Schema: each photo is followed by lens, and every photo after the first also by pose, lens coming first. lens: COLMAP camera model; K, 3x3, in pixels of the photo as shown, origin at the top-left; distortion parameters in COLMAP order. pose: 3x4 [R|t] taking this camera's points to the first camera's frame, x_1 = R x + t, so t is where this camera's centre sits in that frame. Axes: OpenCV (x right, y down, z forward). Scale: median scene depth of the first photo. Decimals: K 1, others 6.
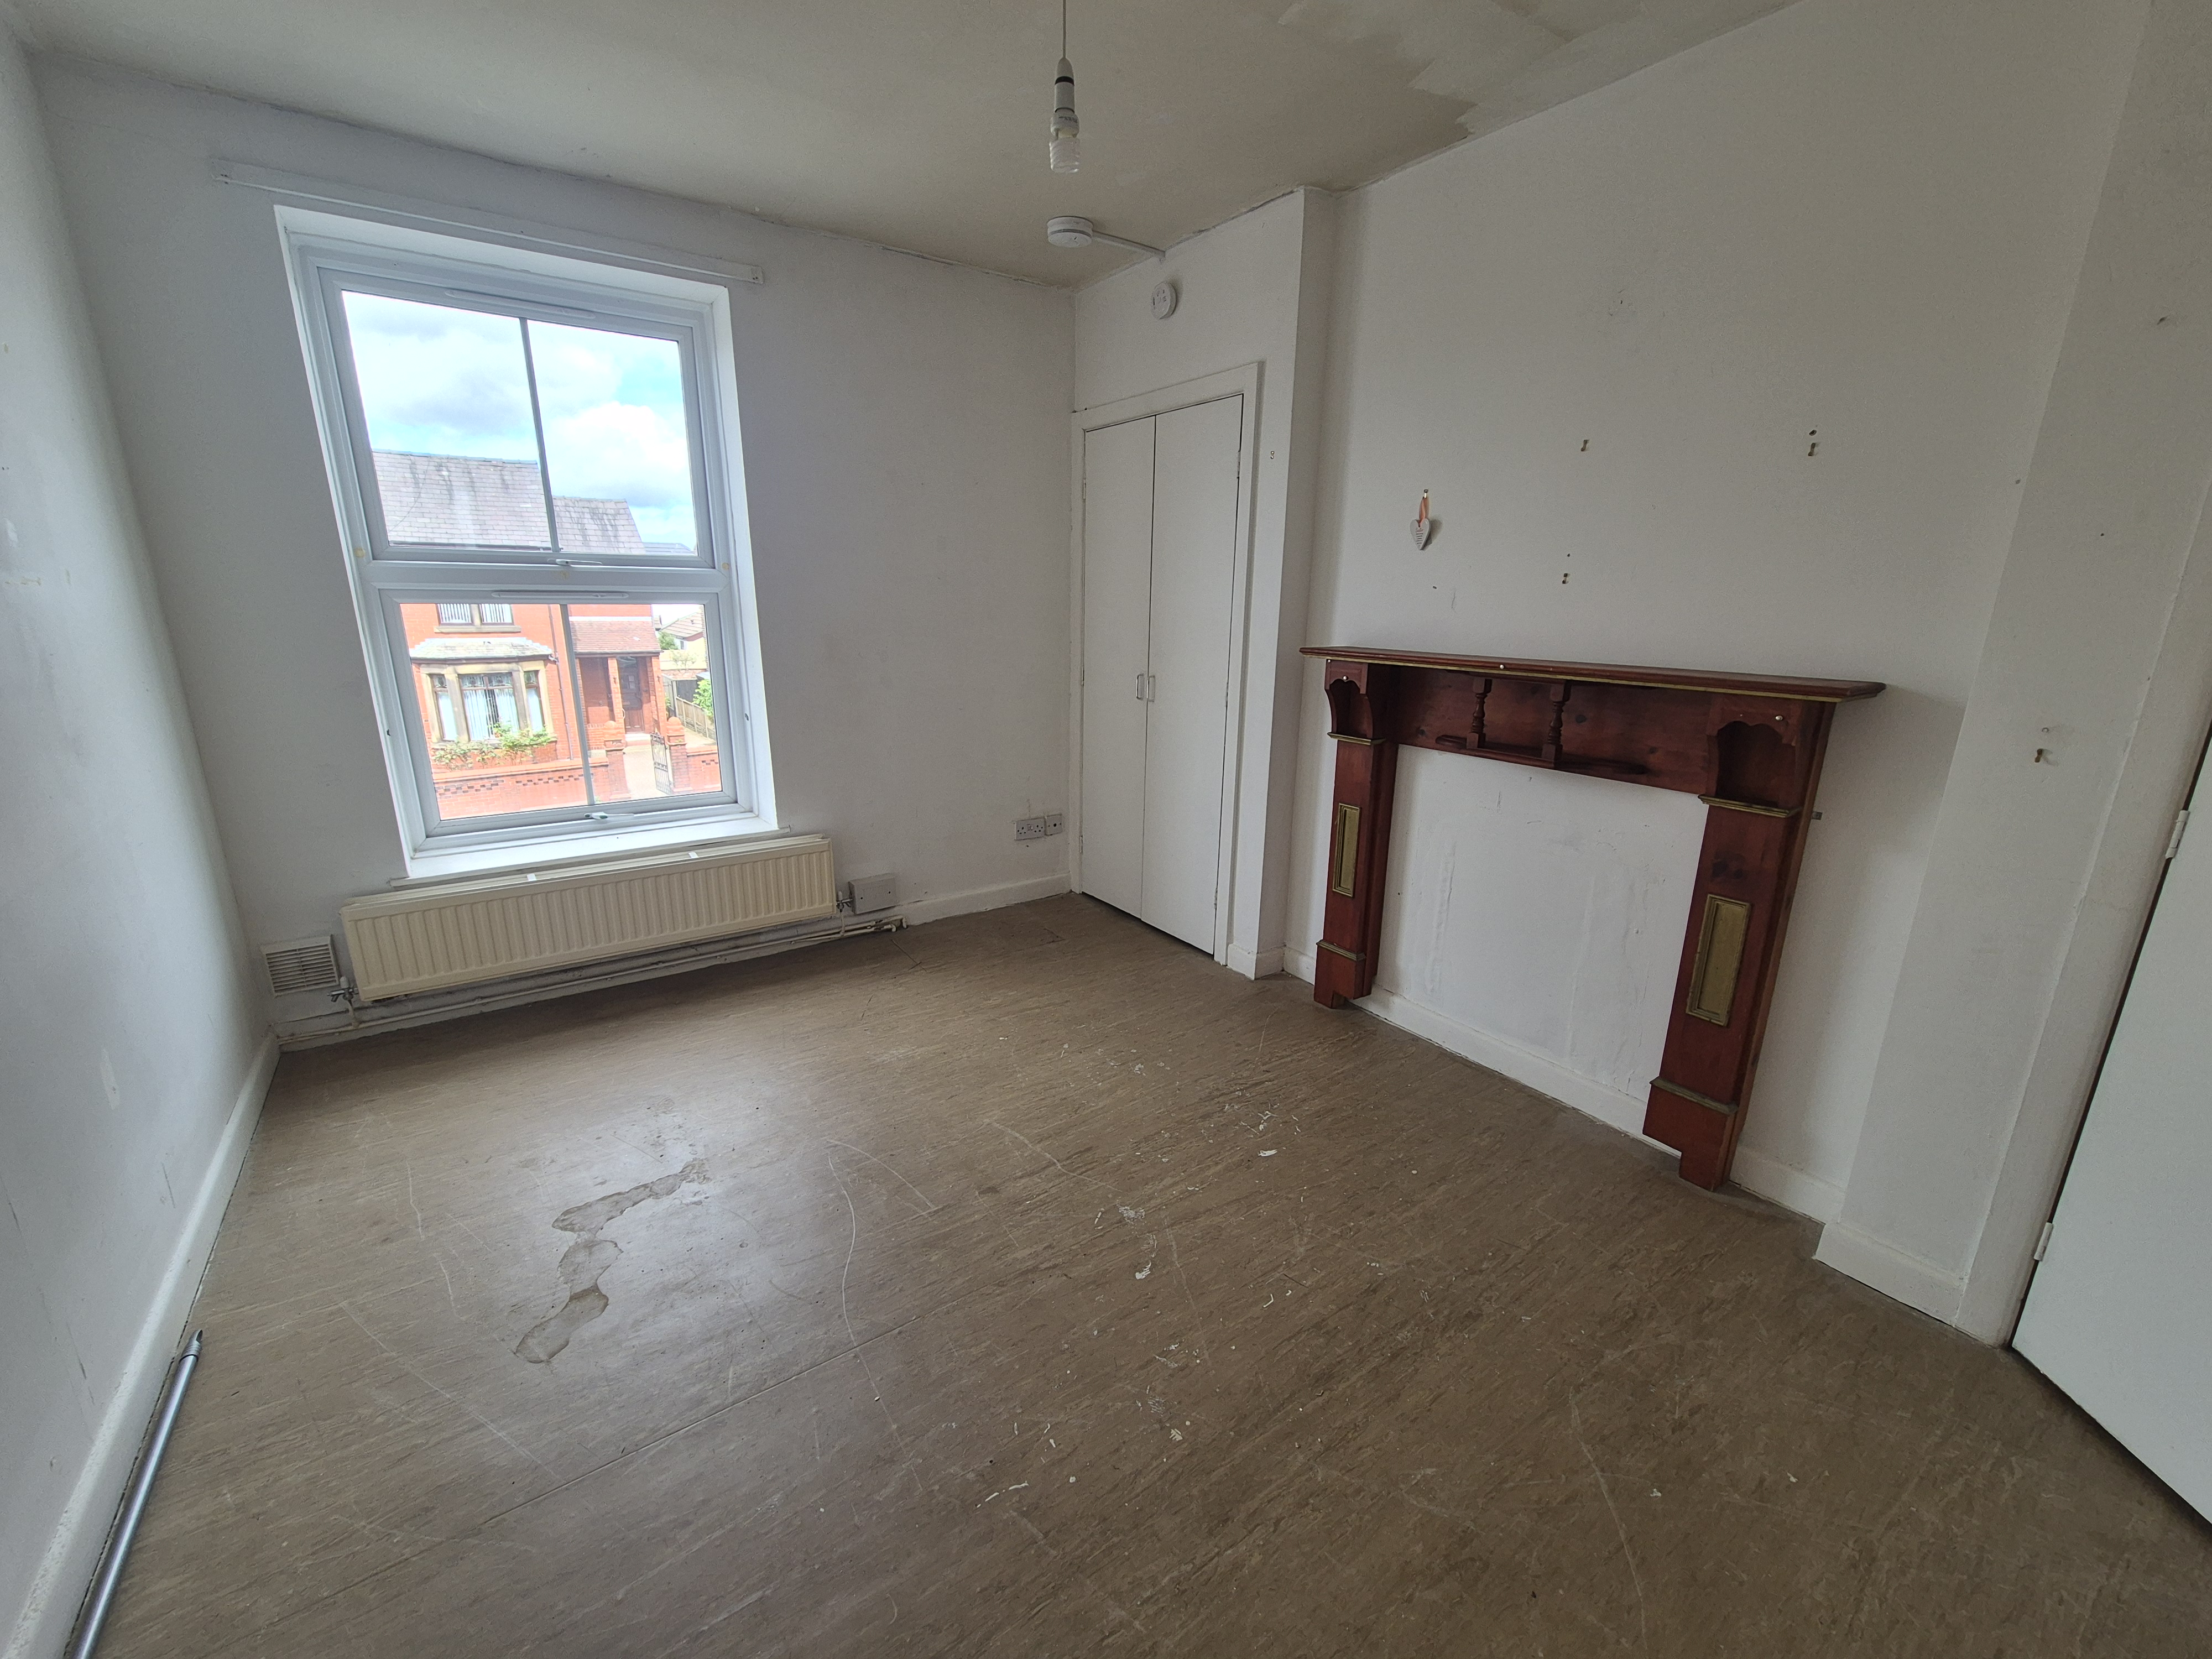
lens RADIAL K [[905.1, 0, 1099.6], [0, 905.1, 832.7], [0, 0, 1]] dist [-0.000780, 0.000168]
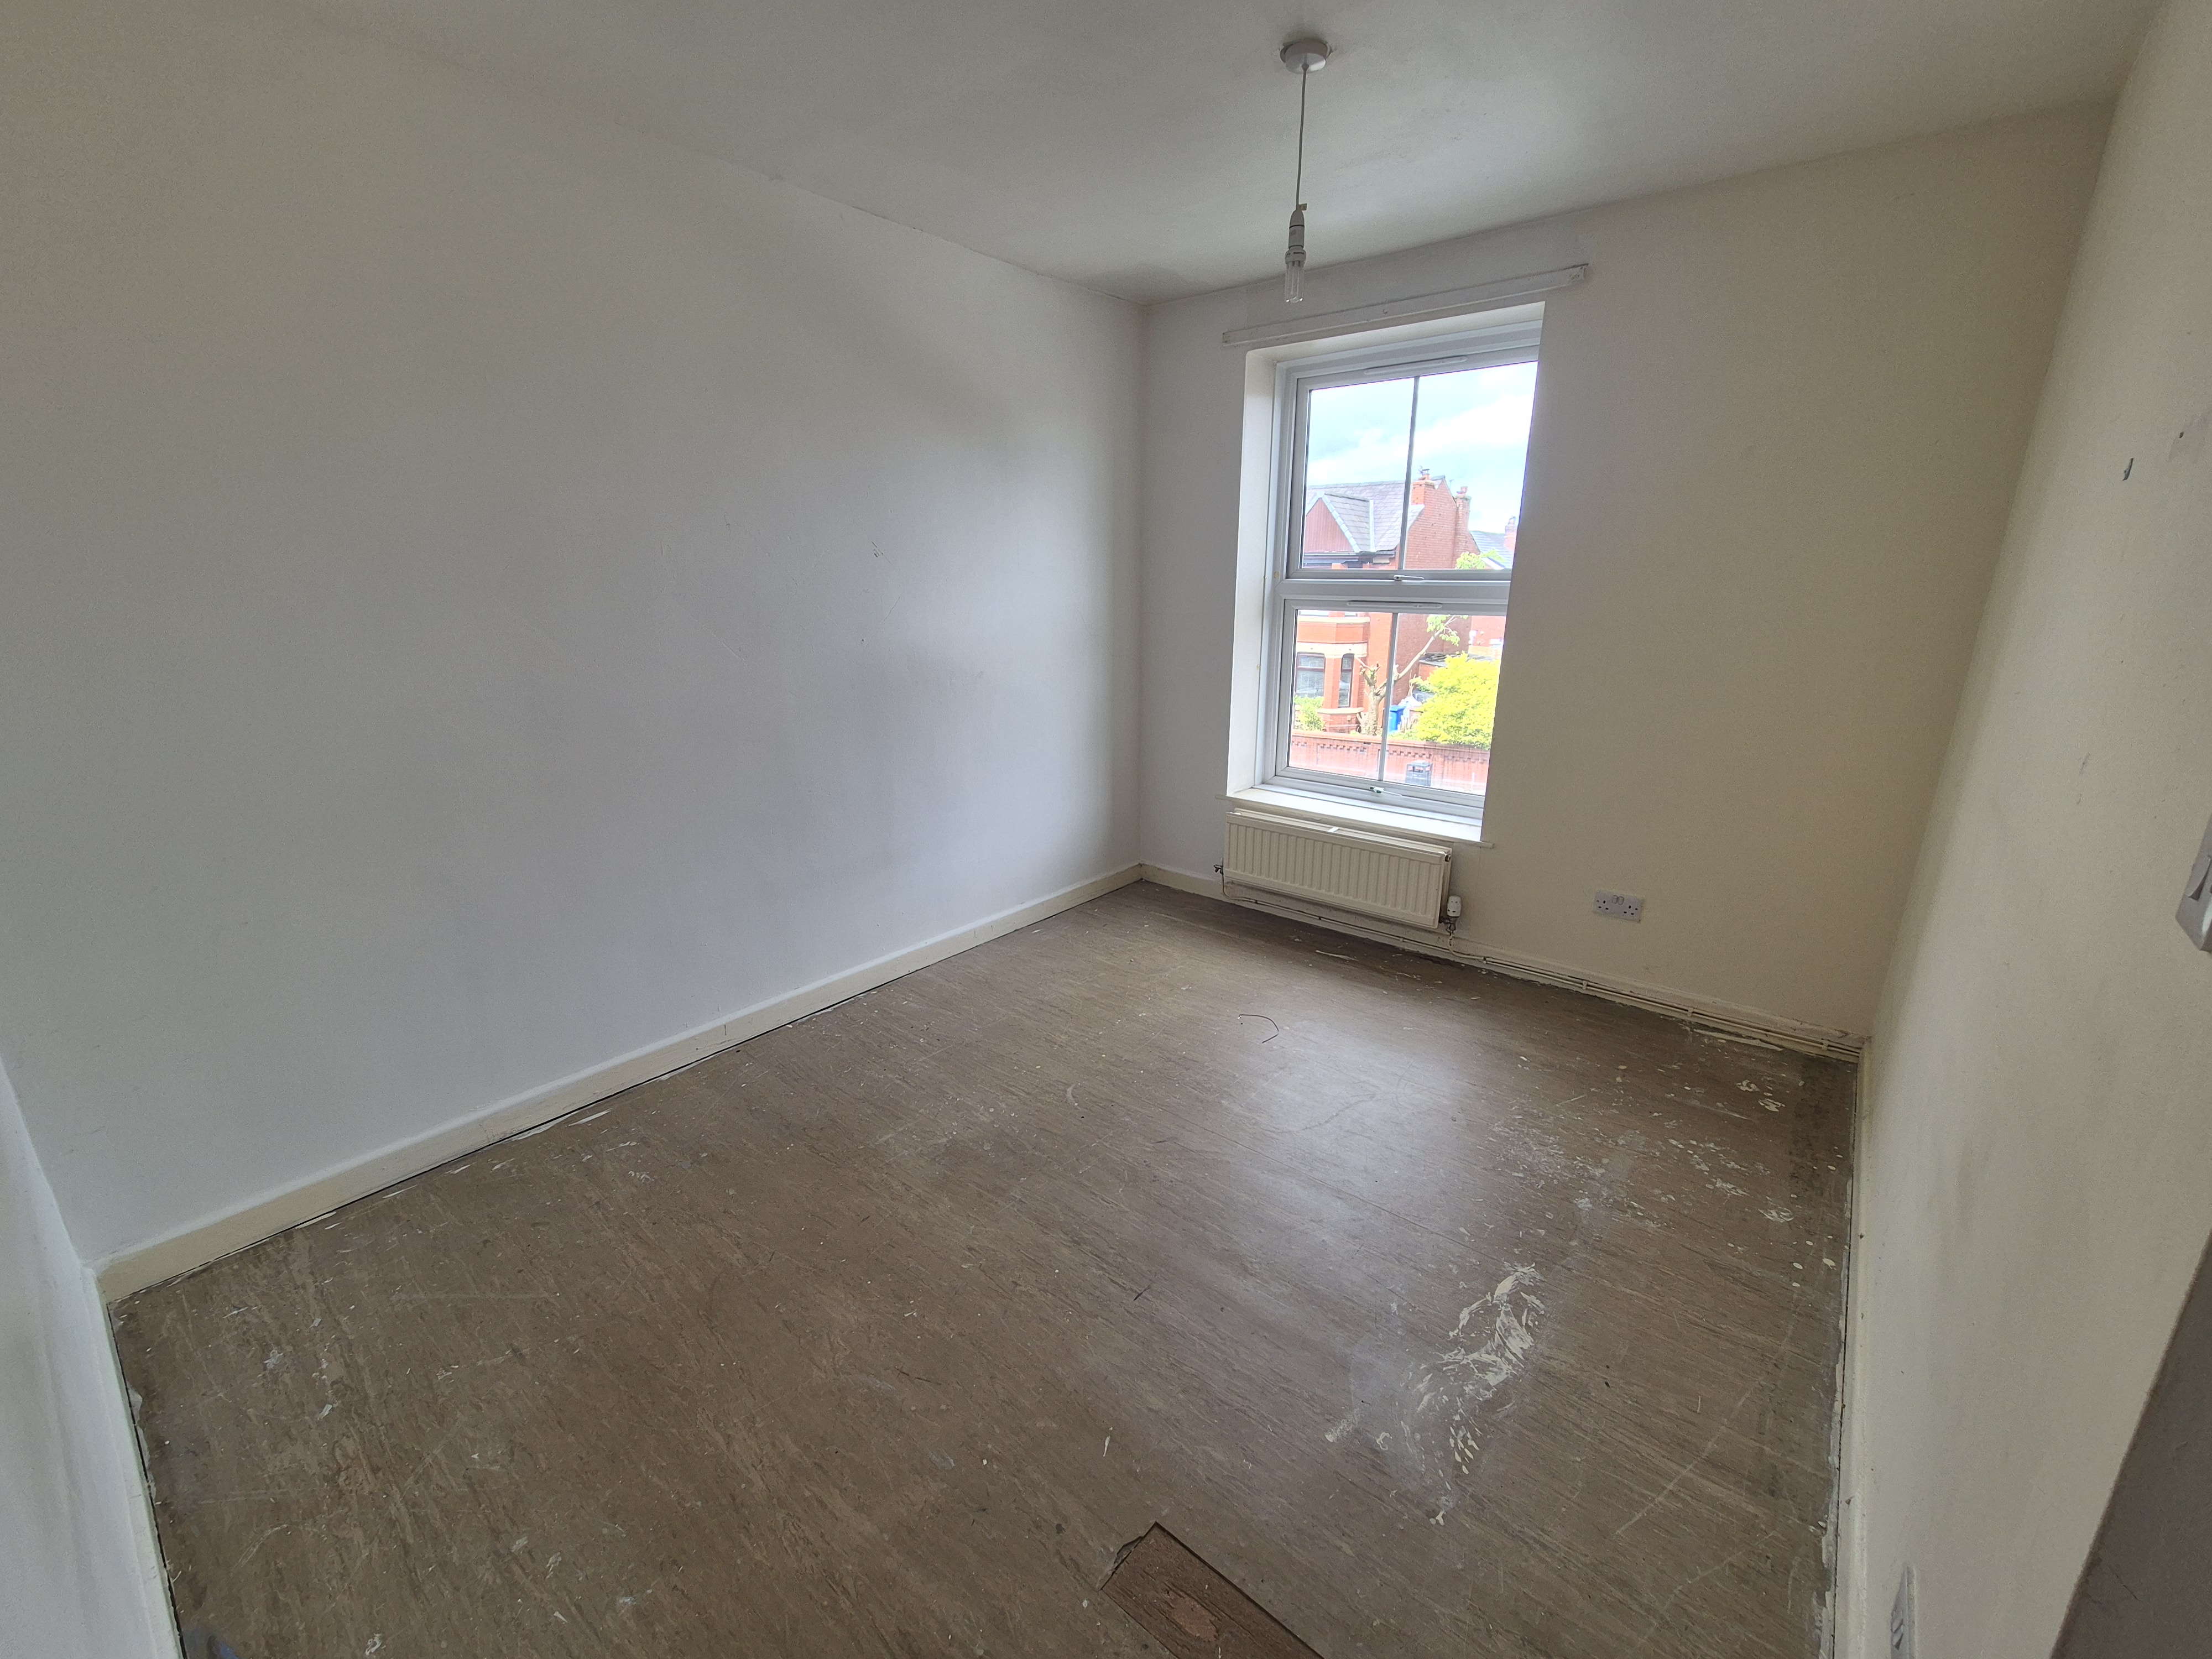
lens RADIAL K [[905.1, 0, 1103.7], [0, 905.1, 828.9], [0, 0, 1]] dist [-0.000780, 0.000168]
pose [[0.299513, 0.239070, -0.923655, 0.466380], [-0.257204, 0.952489, 0.163130, -0.078561], [0.918770, 0.188708, 0.346772, 0.293705]]
